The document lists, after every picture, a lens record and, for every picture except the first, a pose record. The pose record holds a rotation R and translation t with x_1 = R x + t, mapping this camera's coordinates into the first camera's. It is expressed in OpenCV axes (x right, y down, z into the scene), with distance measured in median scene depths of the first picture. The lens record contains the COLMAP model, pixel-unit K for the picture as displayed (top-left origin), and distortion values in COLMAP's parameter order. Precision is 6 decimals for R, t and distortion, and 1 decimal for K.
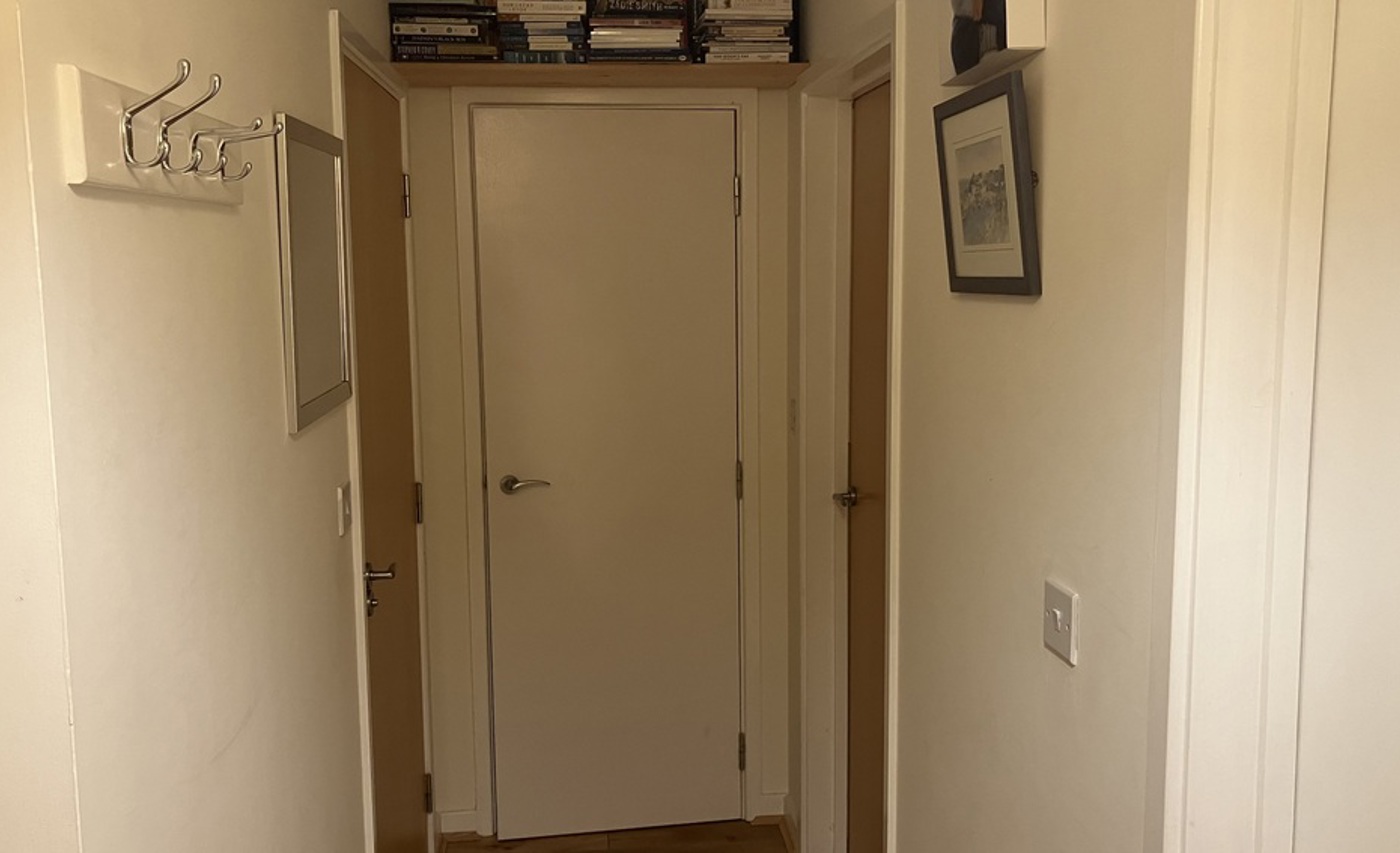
lens RADIAL K [[1235.9, 0, 692.0], [0, 1235.9, 420.2], [0, 0, 1]] dist [0.088822, -0.174640]
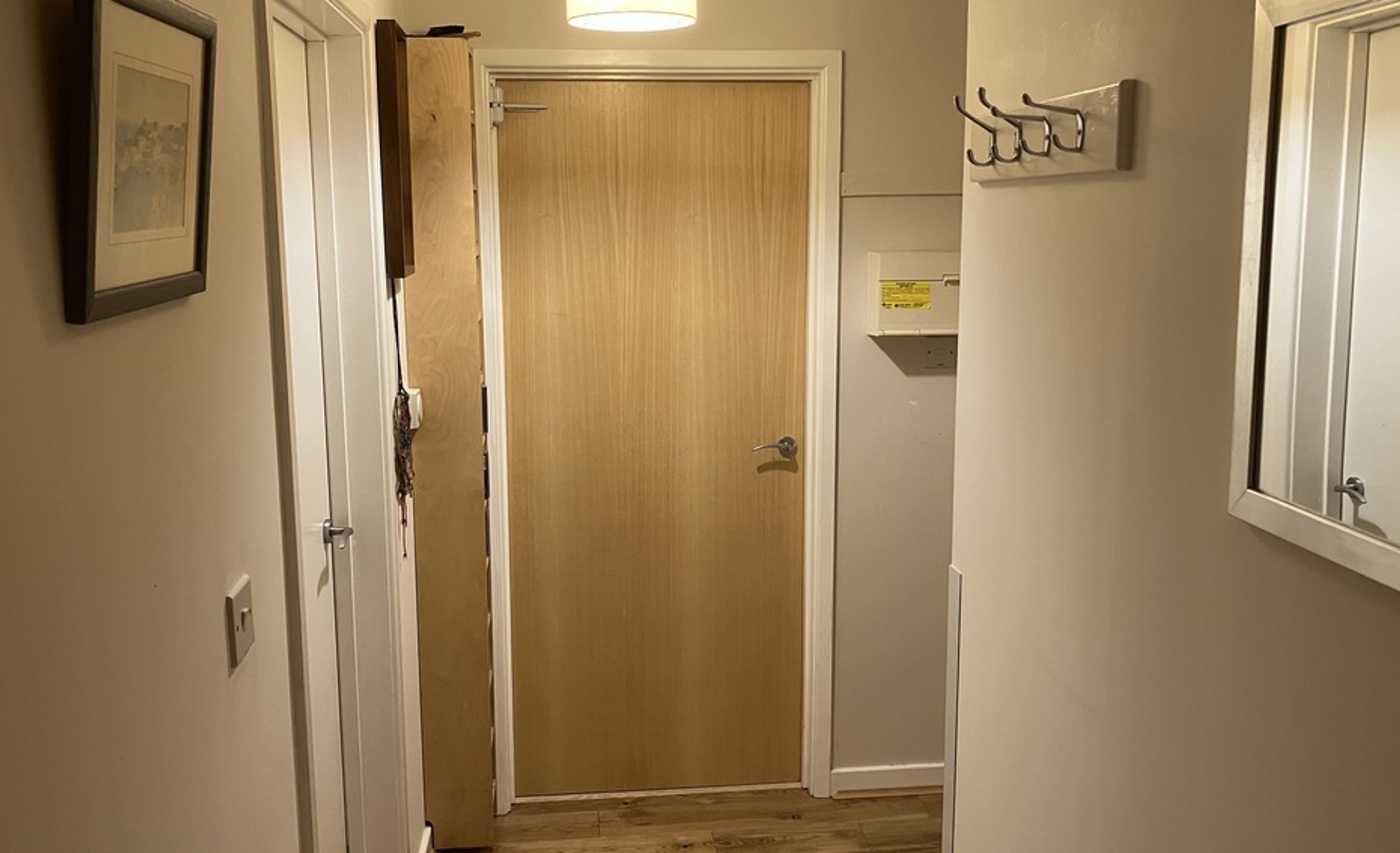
lens RADIAL K [[1235.9, 0, 692.0], [0, 1235.9, 420.2], [0, 0, 1]] dist [0.088822, -0.174640]
pose [[-0.999894, 0.014525, 0.000079, -0.048097], [0.013904, 0.955538, 0.294540, -0.228519], [0.004203, 0.294510, -0.955639, 1.607121]]
